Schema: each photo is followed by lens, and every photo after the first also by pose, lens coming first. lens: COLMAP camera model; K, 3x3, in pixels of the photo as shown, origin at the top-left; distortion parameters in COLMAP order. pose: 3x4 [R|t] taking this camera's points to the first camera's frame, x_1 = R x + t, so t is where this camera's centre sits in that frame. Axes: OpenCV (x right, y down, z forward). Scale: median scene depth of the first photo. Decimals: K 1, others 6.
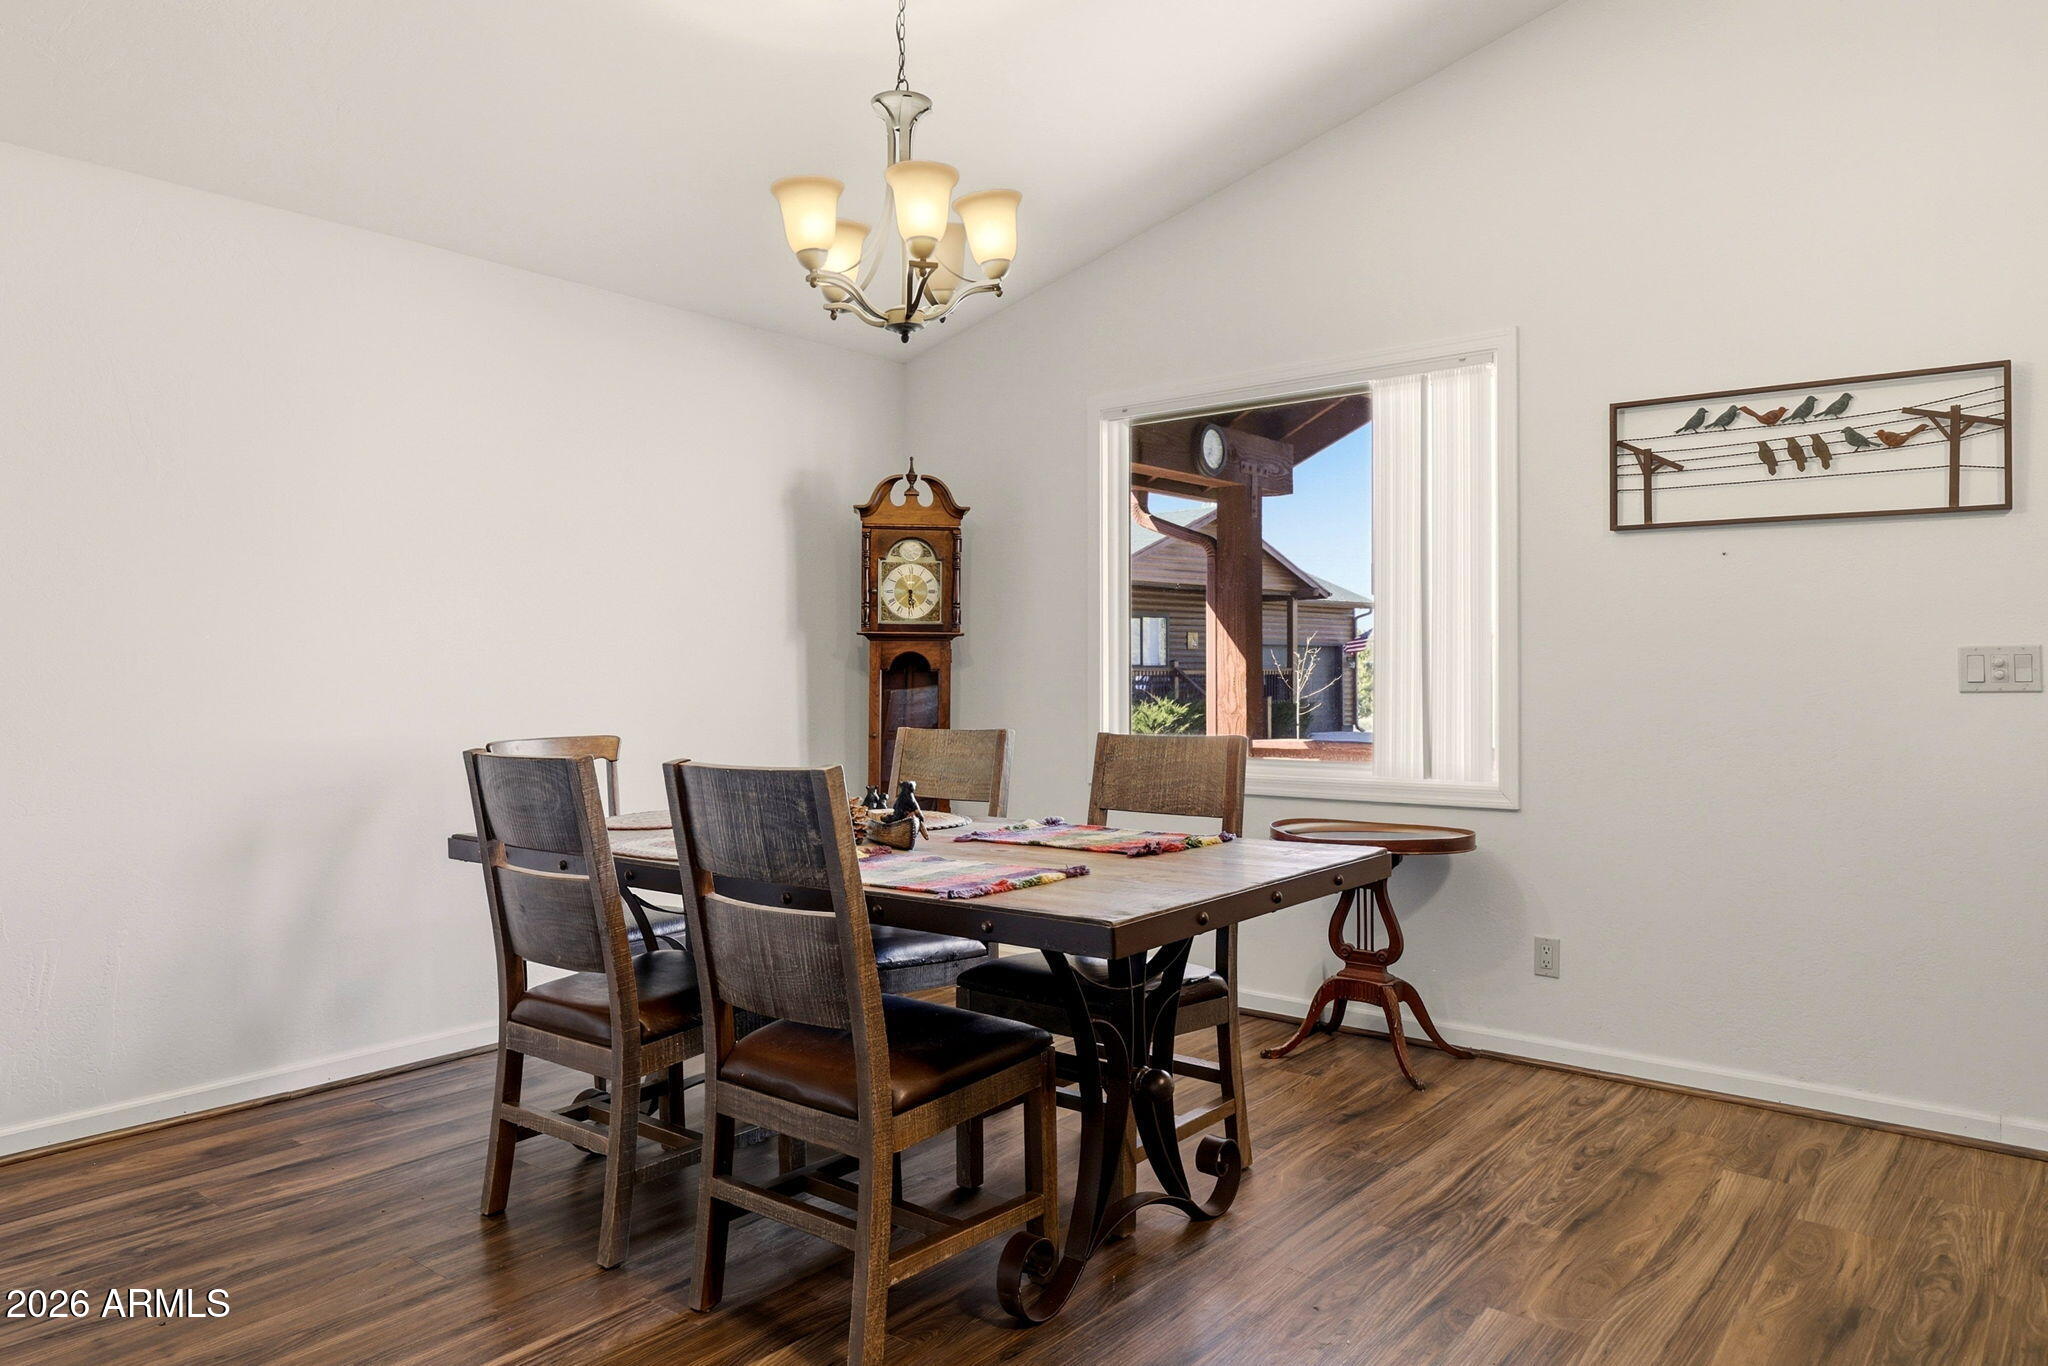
lens RADIAL K [[1342.2, 0, 1017.3], [0, 1342.2, 665.2], [0, 0, 1]] dist [0.003269, 0.001714]
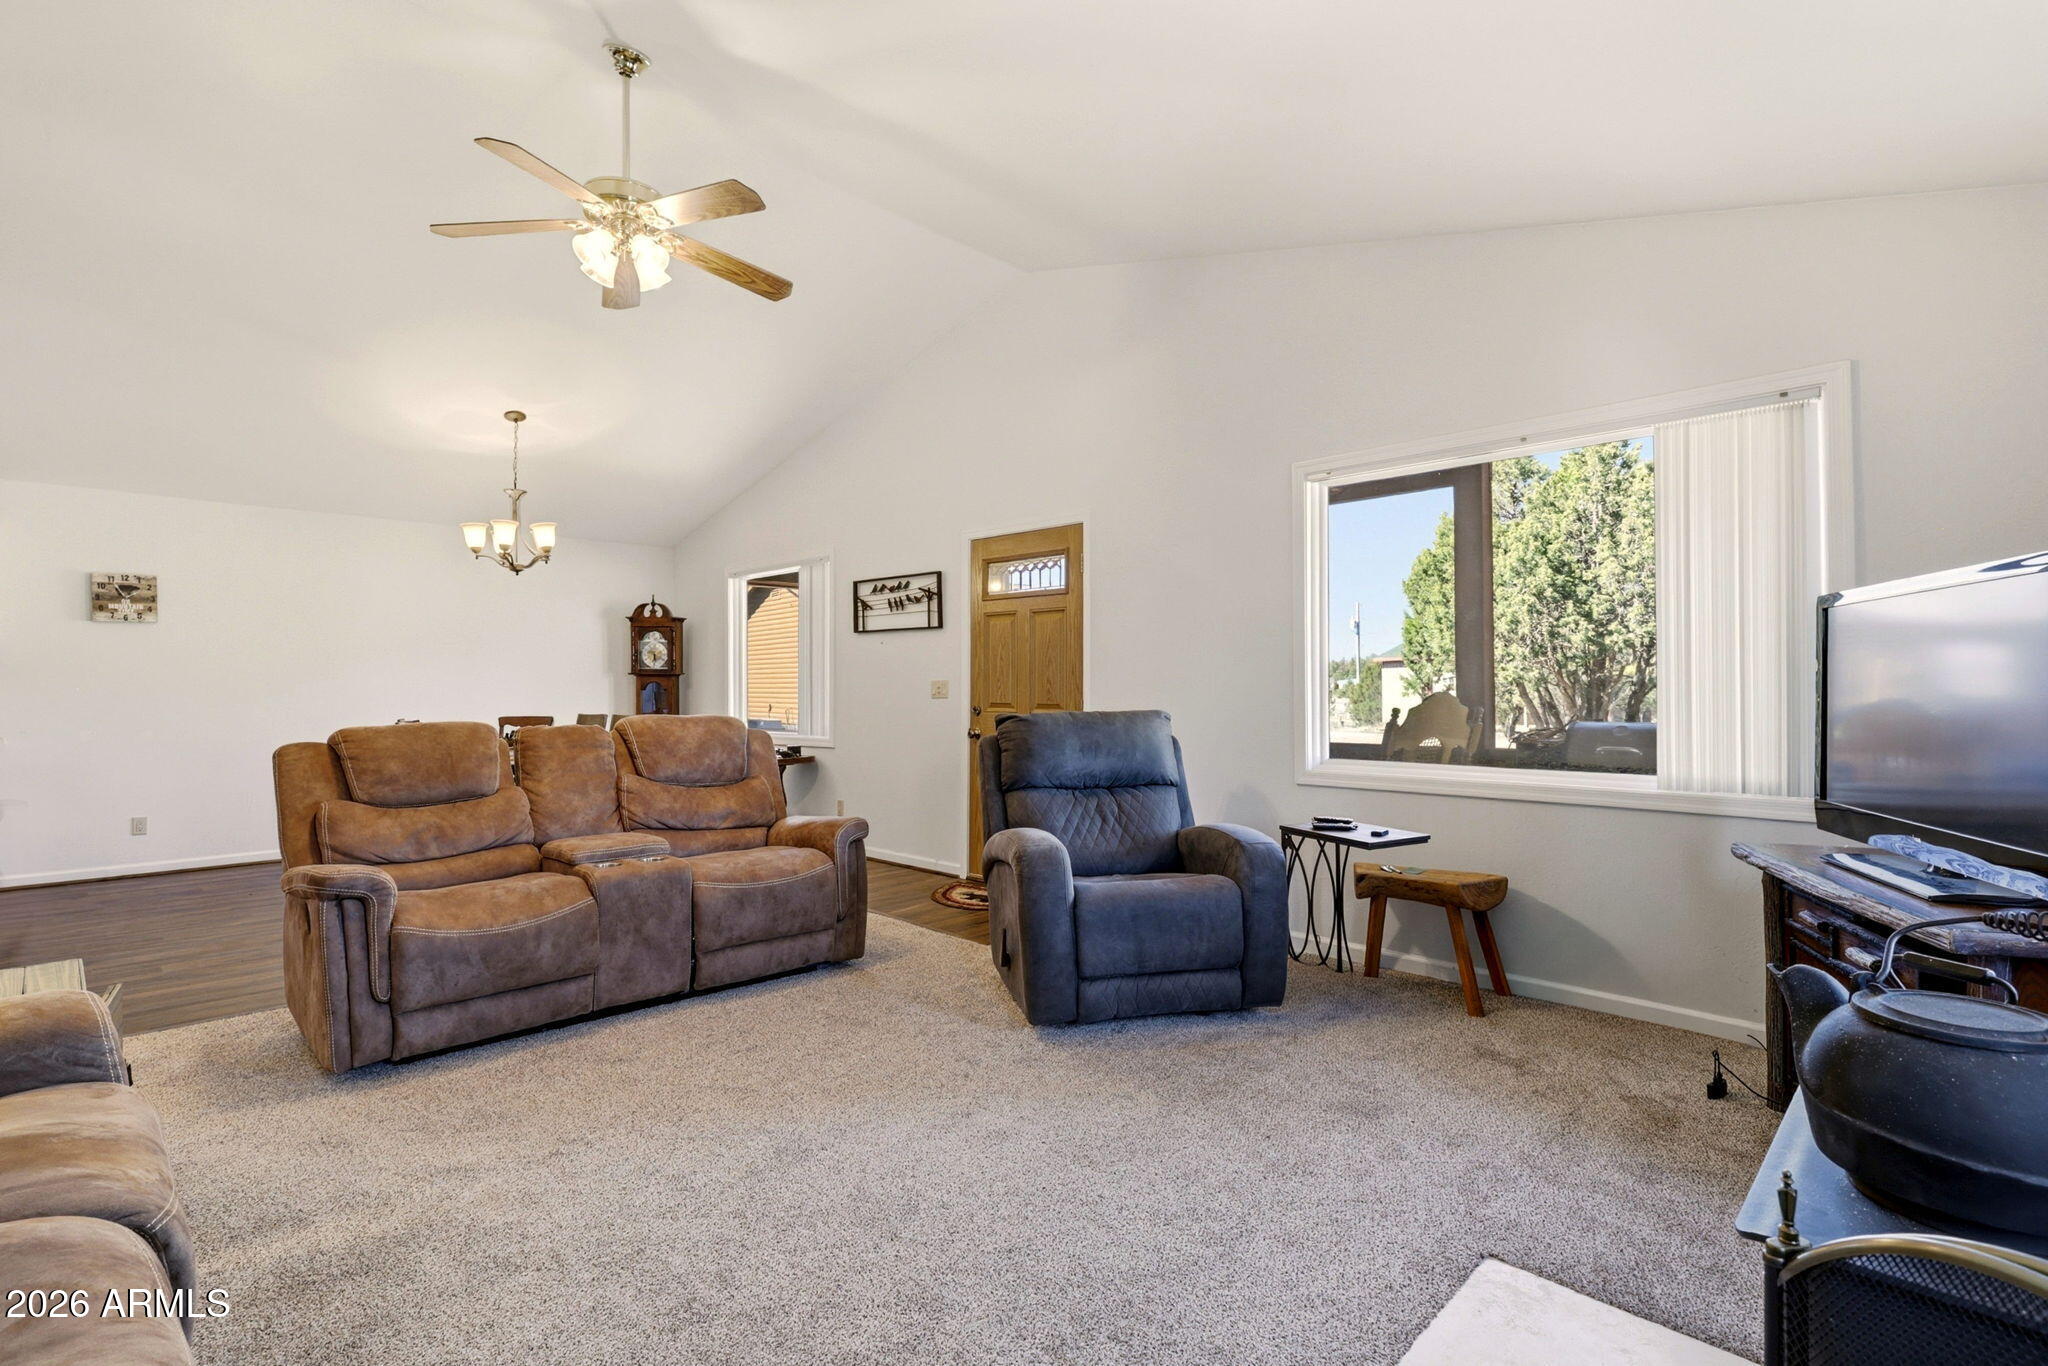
lens RADIAL K [[991.0, 0, 1031.5], [0, 991.0, 689.4], [0, 0, 1]] dist [0.000761, 0.000333]
pose [[0.994181, -0.001664, -0.107706, 0.984892], [0.002225, 0.999985, 0.005092, -0.005894], [0.107695, -0.005302, 0.994170, -0.782437]]
